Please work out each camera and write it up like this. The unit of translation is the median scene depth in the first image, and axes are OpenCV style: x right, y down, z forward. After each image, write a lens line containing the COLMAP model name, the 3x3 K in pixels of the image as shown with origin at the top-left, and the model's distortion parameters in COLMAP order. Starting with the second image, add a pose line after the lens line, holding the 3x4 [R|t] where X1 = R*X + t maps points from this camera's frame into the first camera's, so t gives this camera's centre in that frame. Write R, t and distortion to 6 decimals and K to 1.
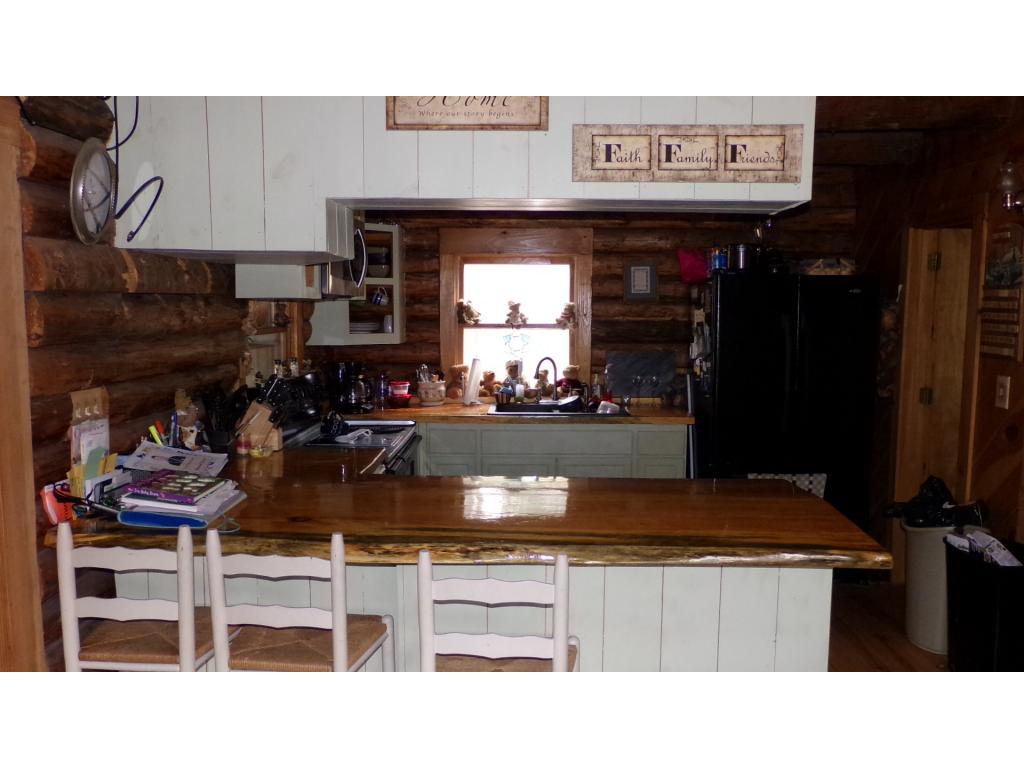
lens RADIAL K [[807.4, 0, 536.9], [0, 807.4, 378.5], [0, 0, 1]] dist [-0.030079, 0.068194]
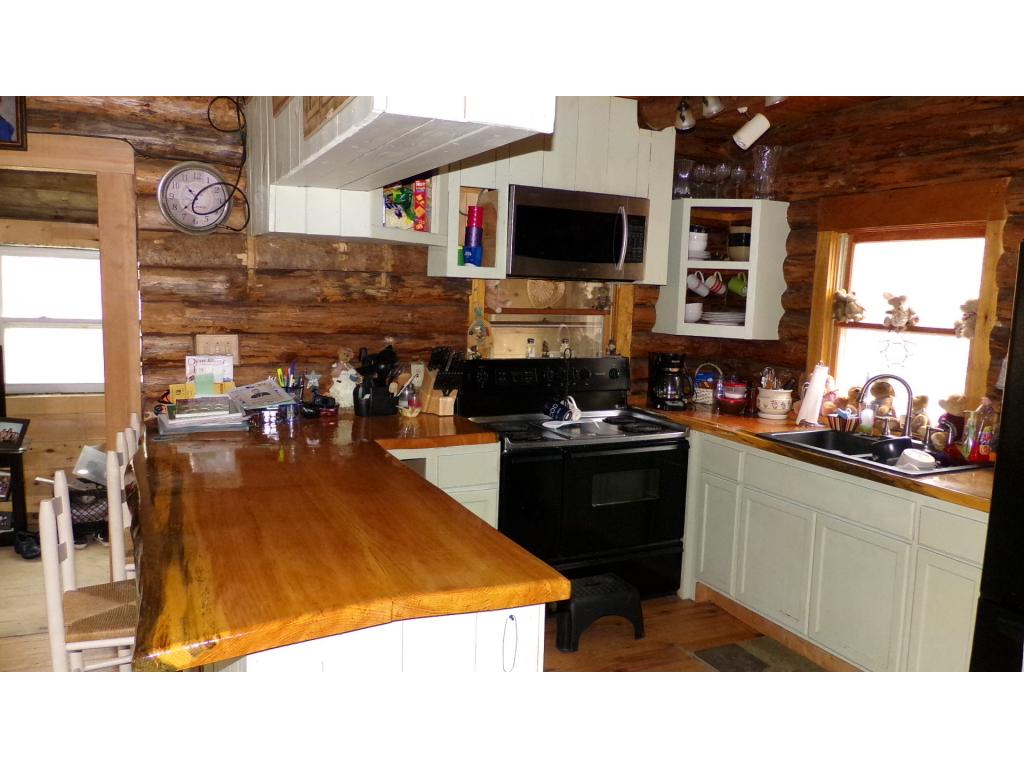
lens RADIAL K [[807.4, 0, 524.3], [0, 807.4, 392.9], [0, 0, 1]] dist [-0.030079, 0.068194]
pose [[0.438017, 0.132352, -0.889170, 0.464796], [-0.114212, 0.989281, 0.090992, -0.036293], [0.891682, 0.061698, 0.448438, 0.400468]]
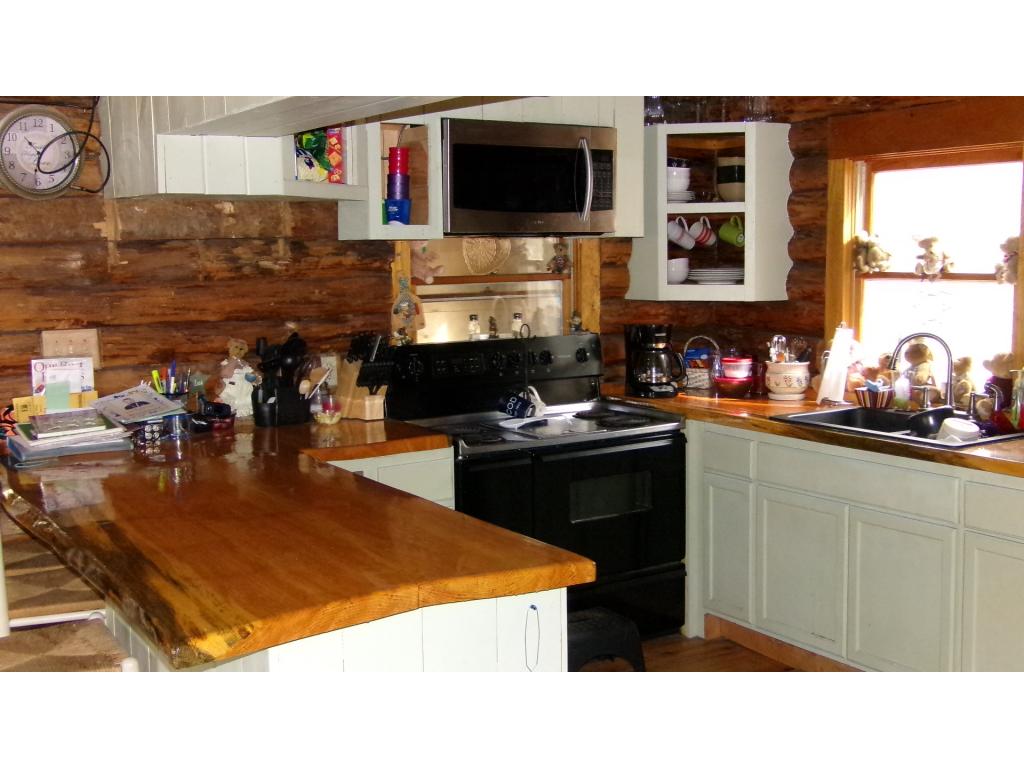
lens RADIAL K [[1240.9, 0, 524.1], [0, 1240.9, 405.4], [0, 0, 1]] dist [-0.017790, 0.000000]
pose [[0.531808, 0.100046, -0.840935, 0.568818], [-0.062296, 0.994929, 0.078970, -0.026000], [0.844571, 0.010390, 0.535343, 0.290722]]
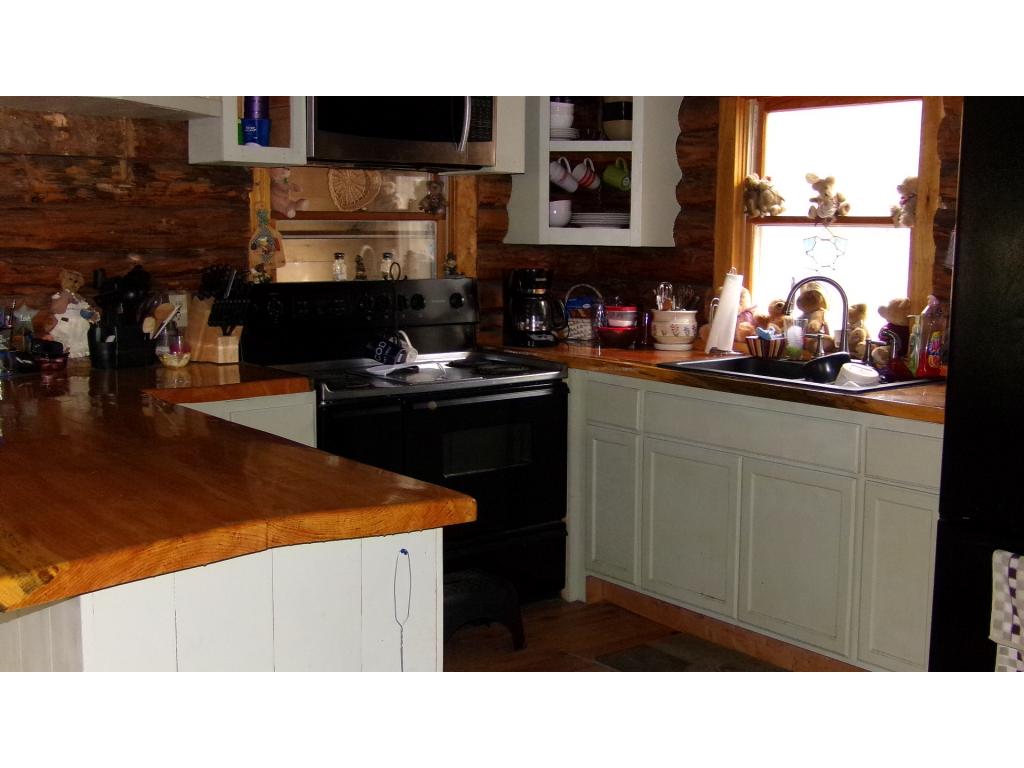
lens RADIAL K [[1240.9, 0, 534.4], [0, 1240.9, 400.5], [0, 0, 1]] dist [-0.017790, 0.000000]
pose [[0.622329, 0.114046, -0.774403, 0.514990], [-0.079876, 0.993417, 0.082110, 0.002631], [0.778670, 0.010757, 0.627342, 0.326351]]
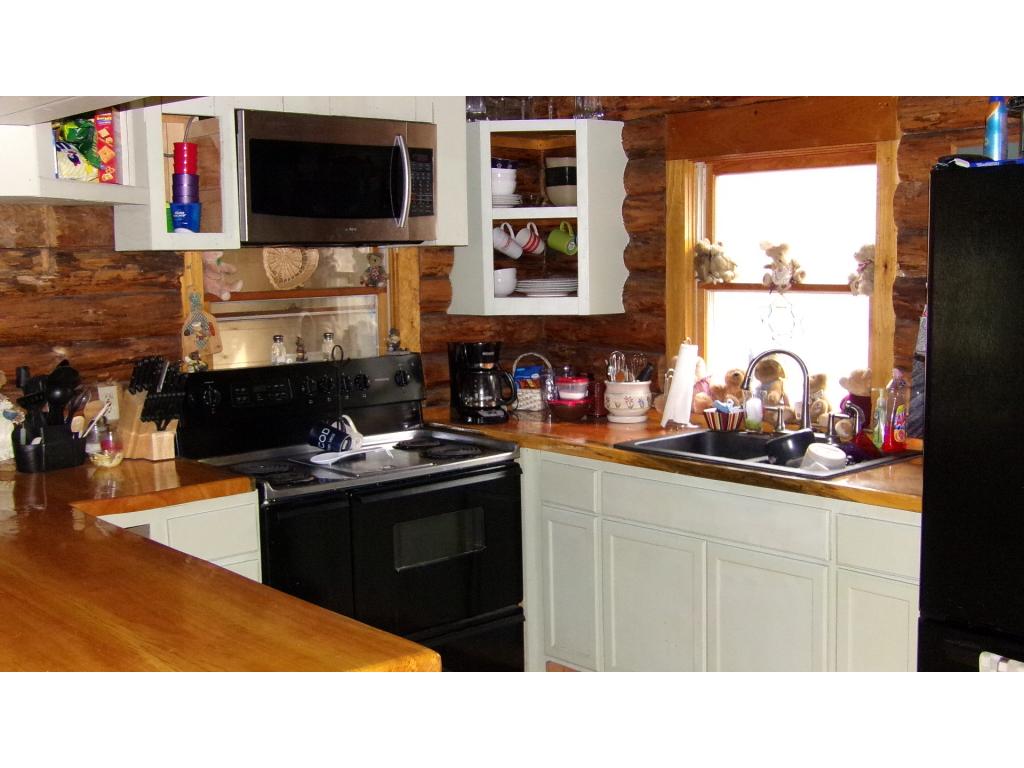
lens RADIAL K [[1240.9, 0, 520.6], [0, 1240.9, 410.7], [0, 0, 1]] dist [-0.017790, 0.000000]
pose [[0.654422, 0.083772, -0.751474, 0.481054], [-0.049569, 0.996459, 0.067915, -0.031489], [0.754503, -0.007195, 0.656258, 0.340981]]
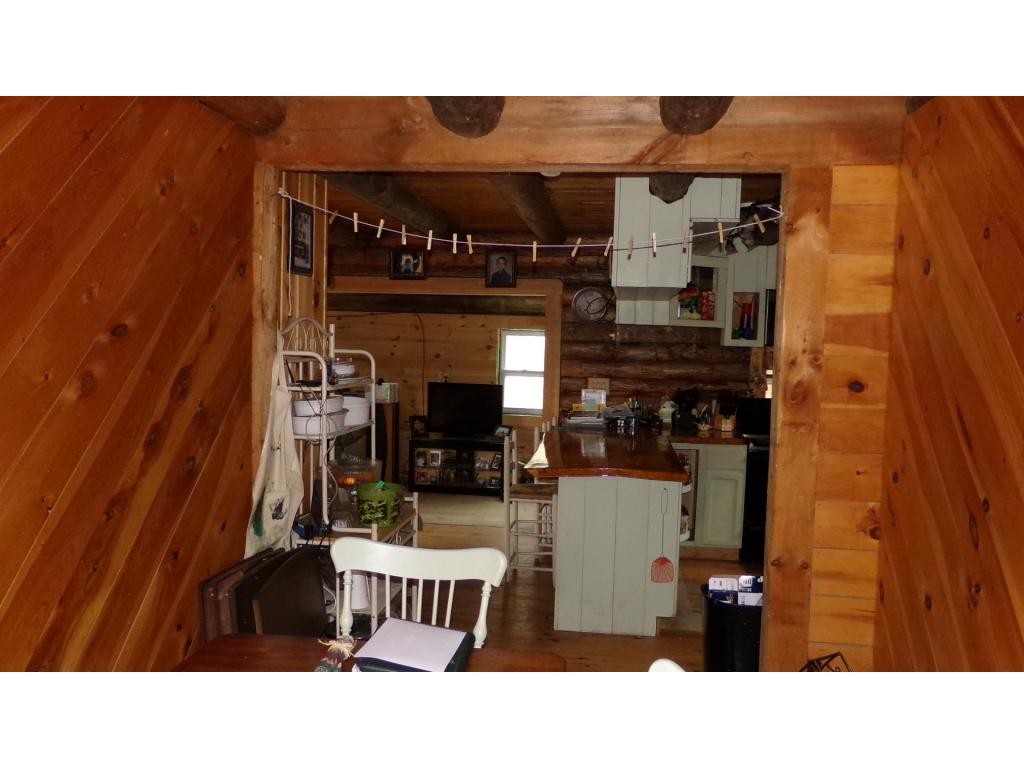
lens RADIAL K [[807.4, 0, 507.3], [0, 807.4, 390.3], [0, 0, 1]] dist [-0.030079, 0.068194]
pose [[-0.127715, 0.058090, -0.990108, 0.996009], [-0.116262, 0.990524, 0.073111, -0.049599], [0.984973, 0.124449, -0.119751, 0.484549]]
